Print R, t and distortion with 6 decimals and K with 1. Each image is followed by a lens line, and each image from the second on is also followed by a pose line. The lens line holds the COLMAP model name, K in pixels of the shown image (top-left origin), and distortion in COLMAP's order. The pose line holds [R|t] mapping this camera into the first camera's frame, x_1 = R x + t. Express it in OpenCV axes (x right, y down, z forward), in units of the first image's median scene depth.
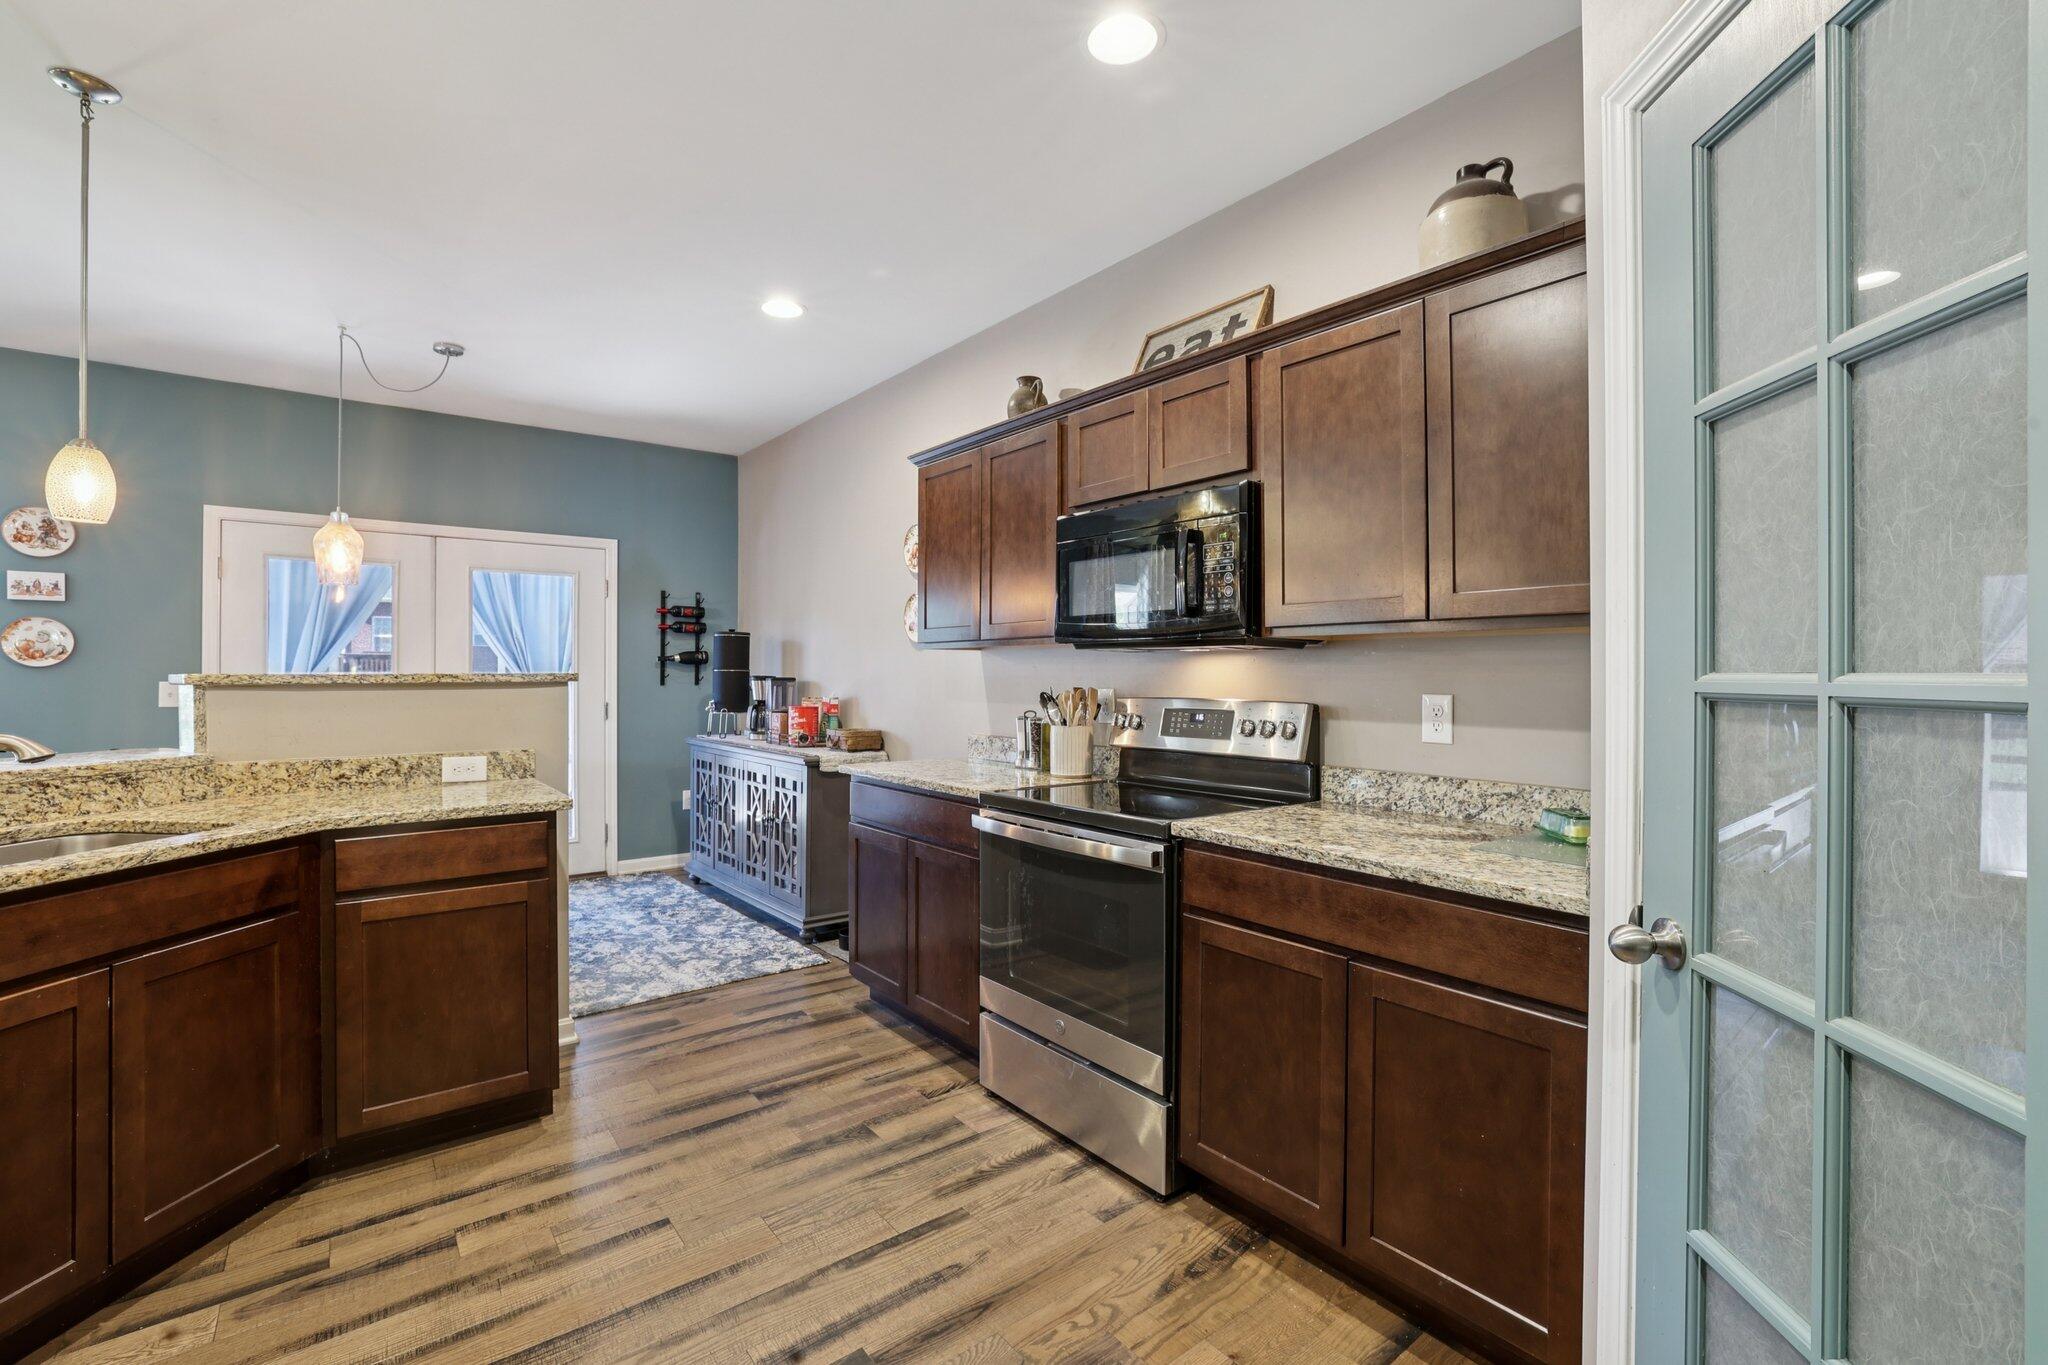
lens RADIAL K [[882.6, 0, 1016.8], [0, 882.6, 671.4], [0, 0, 1]] dist [-0.037685, 0.011614]
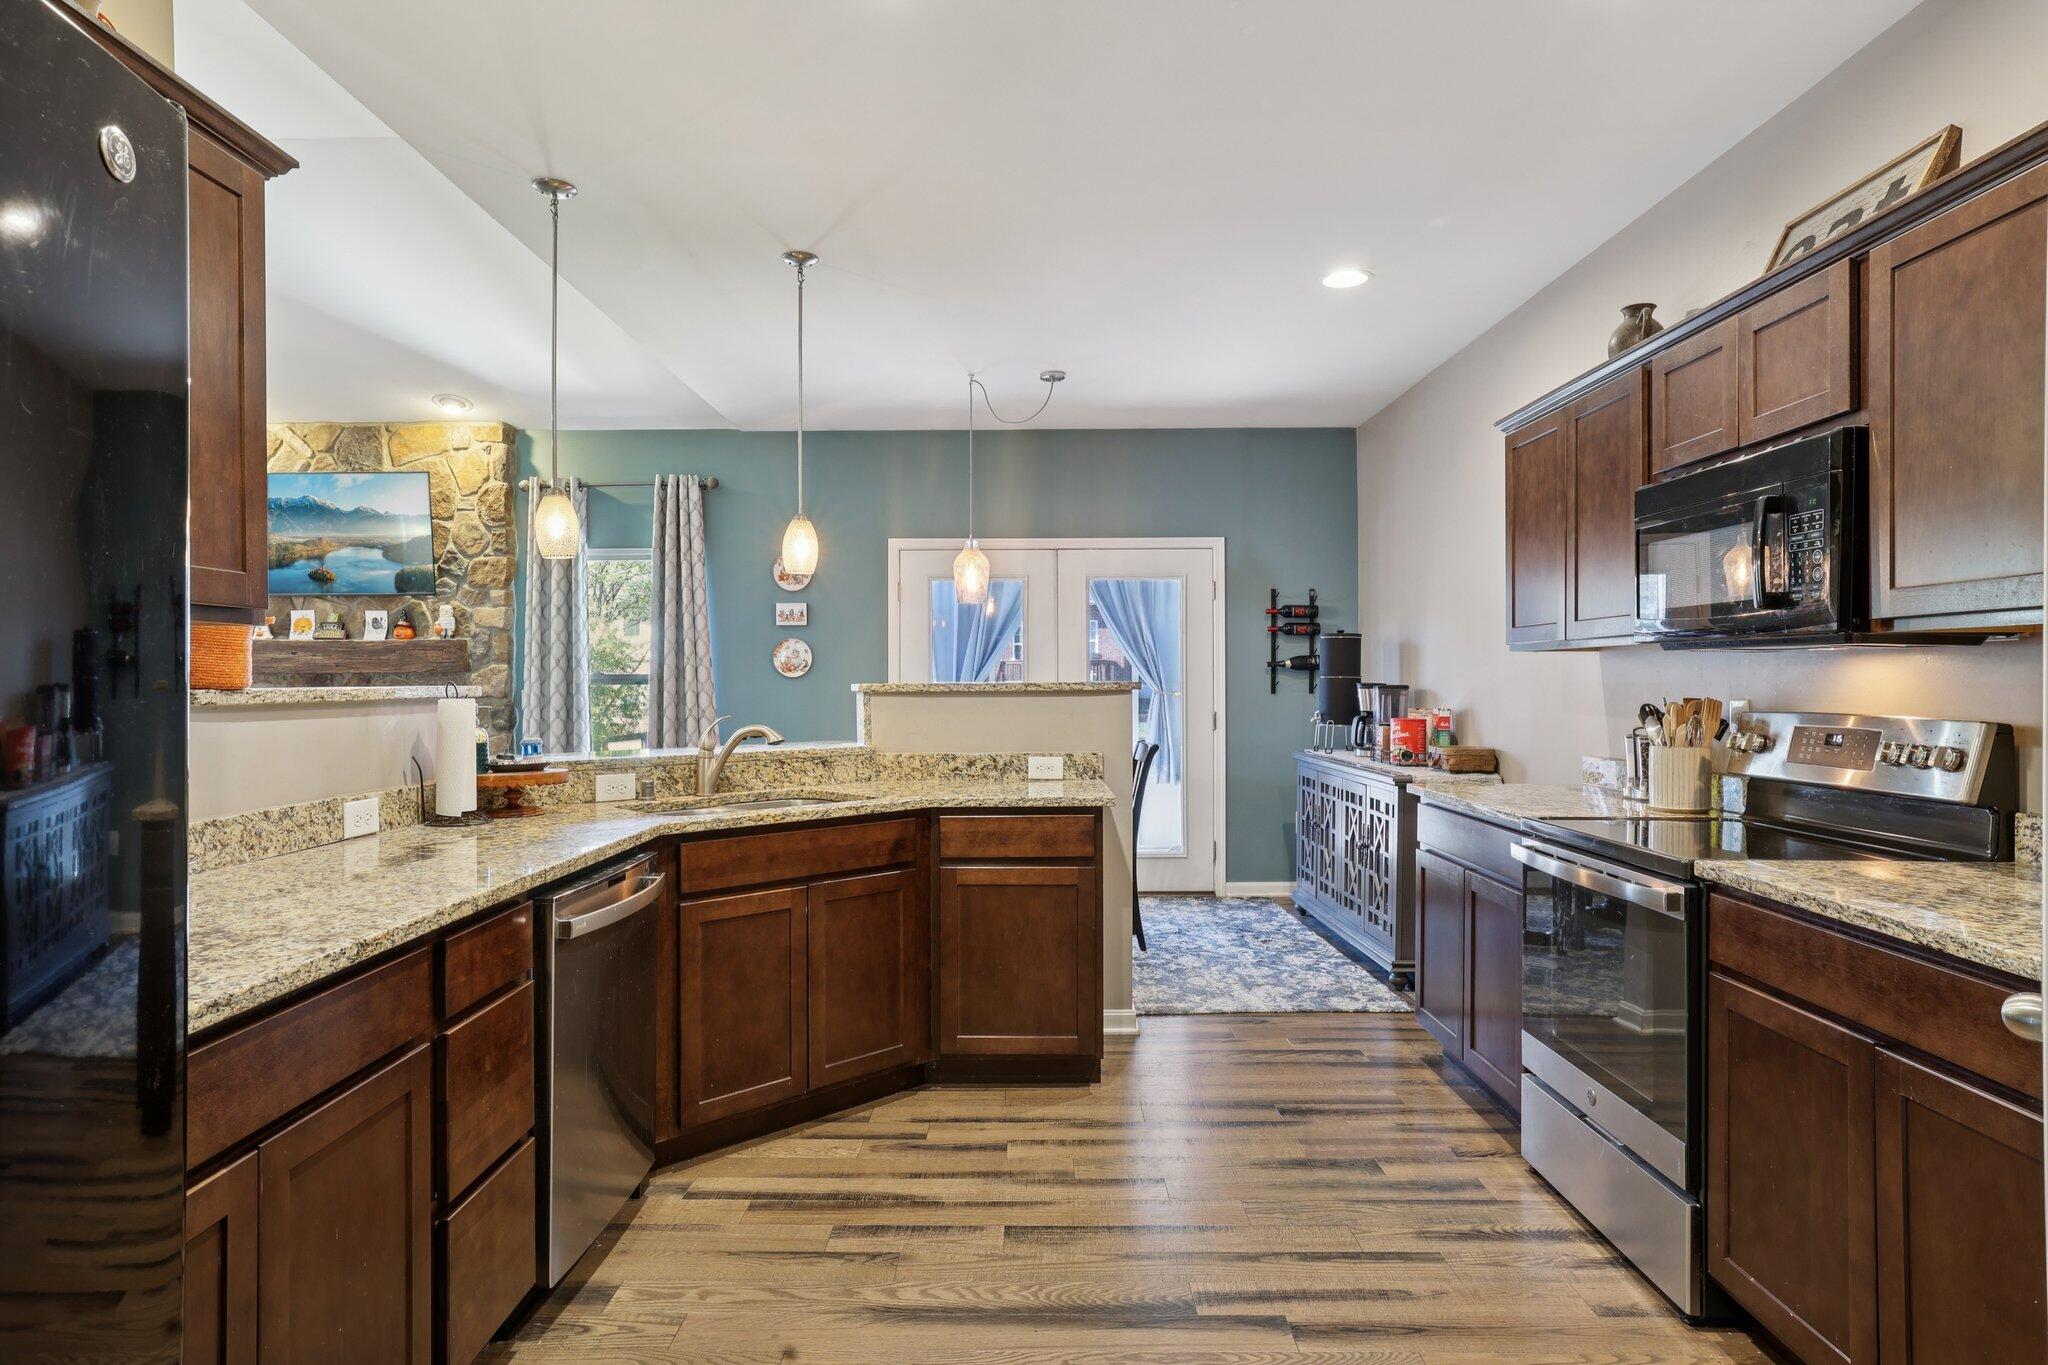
lens RADIAL K [[1144.2, 0, 1027.0], [0, 1144.2, 678.4], [0, 0, 1]] dist [-0.007457, 0.009634]
pose [[0.786597, -0.005032, -0.617447, 0.292613], [0.006722, 0.999977, 0.000414, -0.004553], [0.617431, -0.004476, 0.786613, -0.198879]]
